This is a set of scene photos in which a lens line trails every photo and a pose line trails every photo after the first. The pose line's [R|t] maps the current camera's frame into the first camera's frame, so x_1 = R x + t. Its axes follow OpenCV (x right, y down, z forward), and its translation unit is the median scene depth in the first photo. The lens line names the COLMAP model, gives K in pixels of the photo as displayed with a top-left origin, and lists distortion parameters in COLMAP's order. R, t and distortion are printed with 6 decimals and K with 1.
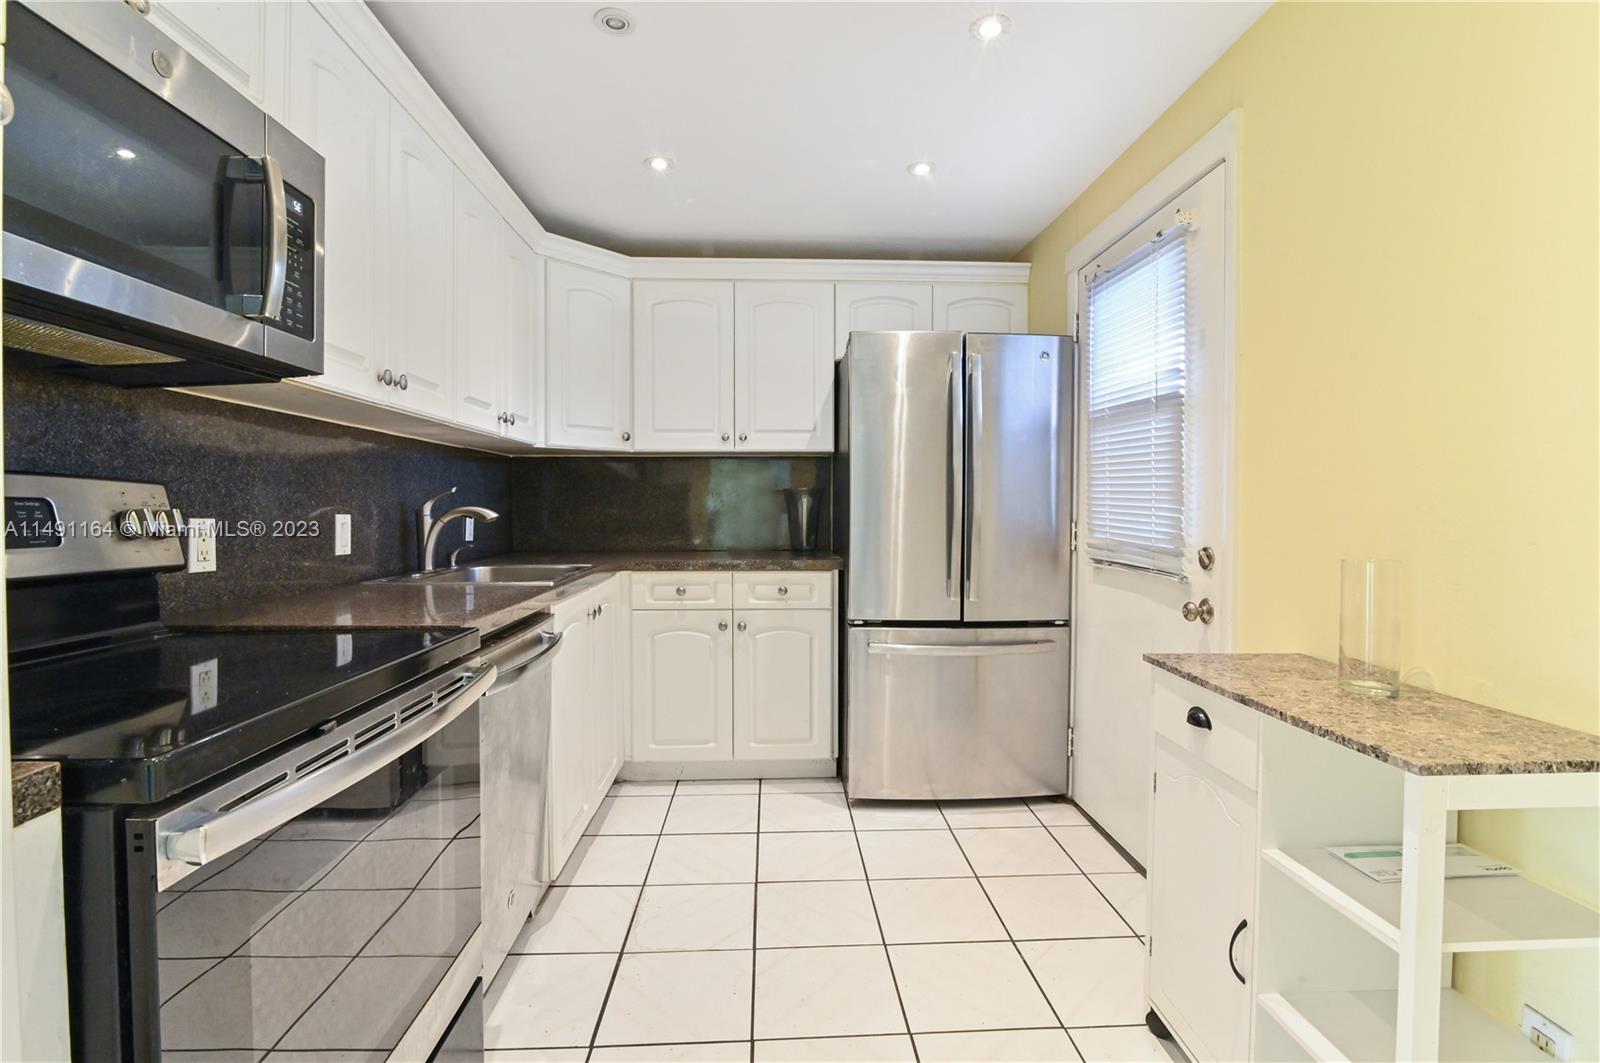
lens RADIAL K [[743.8, 0, 791.3], [0, 743.8, 526.9], [0, 0, 1]] dist [-0.004196, -0.001622]
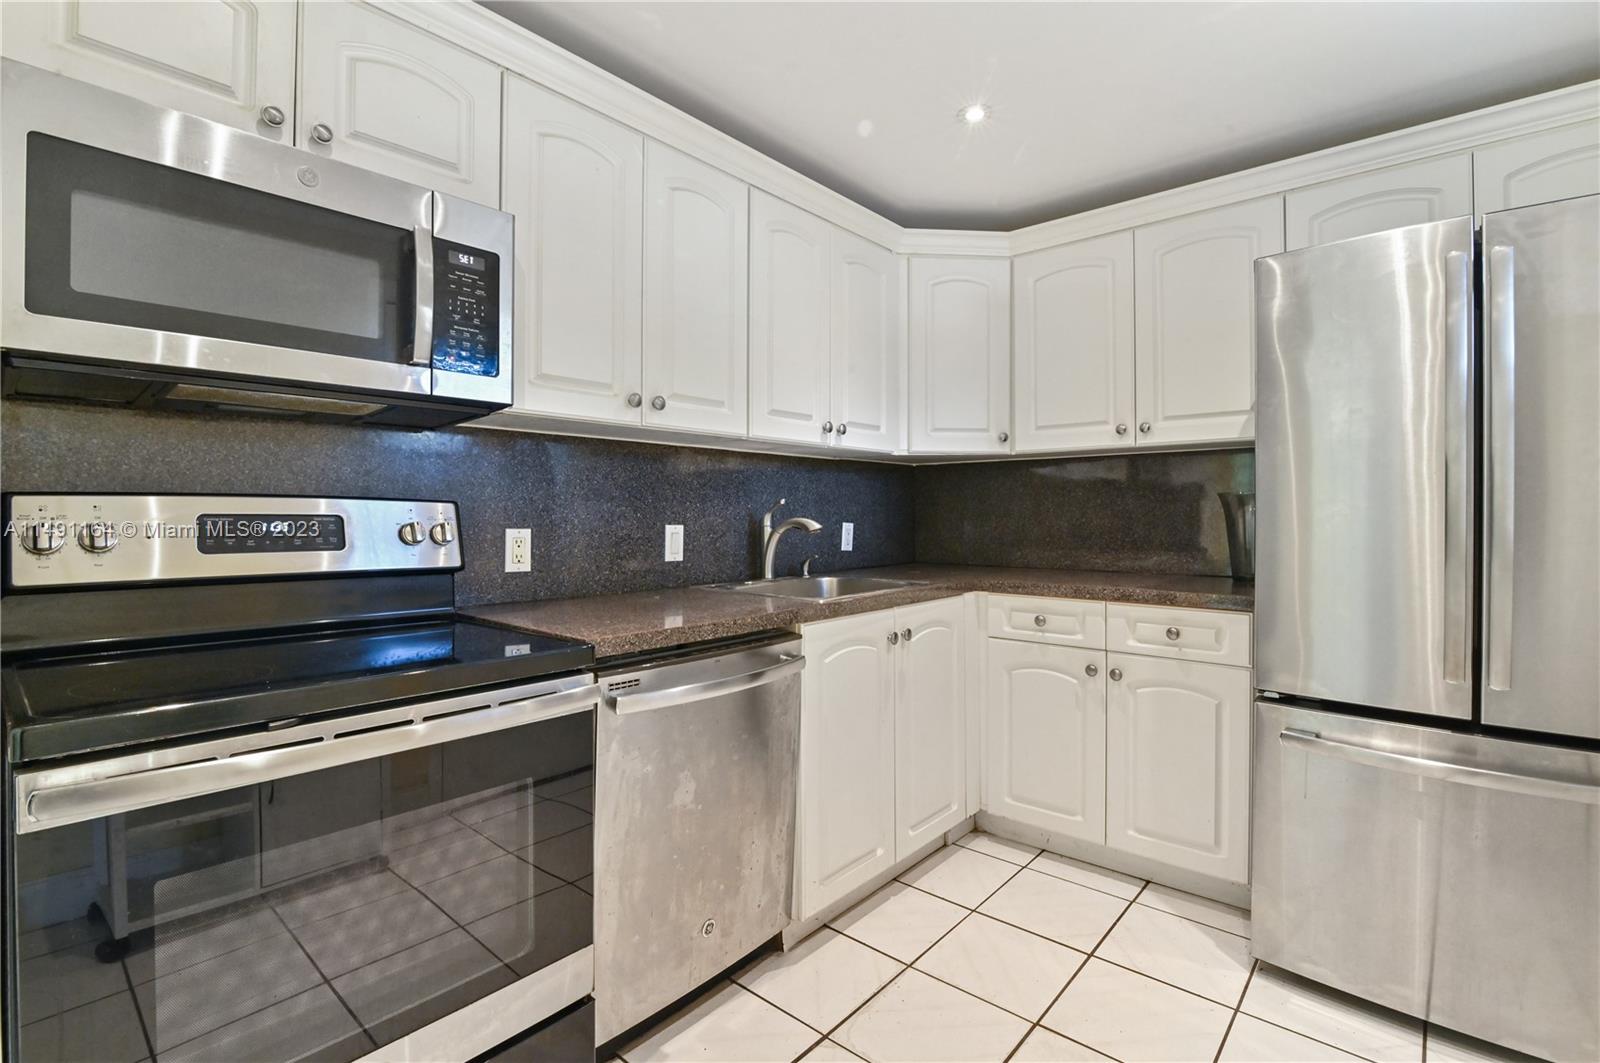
lens RADIAL K [[743.8, 0, 803.2], [0, 743.8, 519.3], [0, 0, 1]] dist [-0.004196, -0.001622]
pose [[0.736650, 0.005427, -0.676253, 0.214651], [-0.018181, 0.999765, -0.011782, -0.011309], [0.676030, 0.020975, 0.736575, 0.214769]]
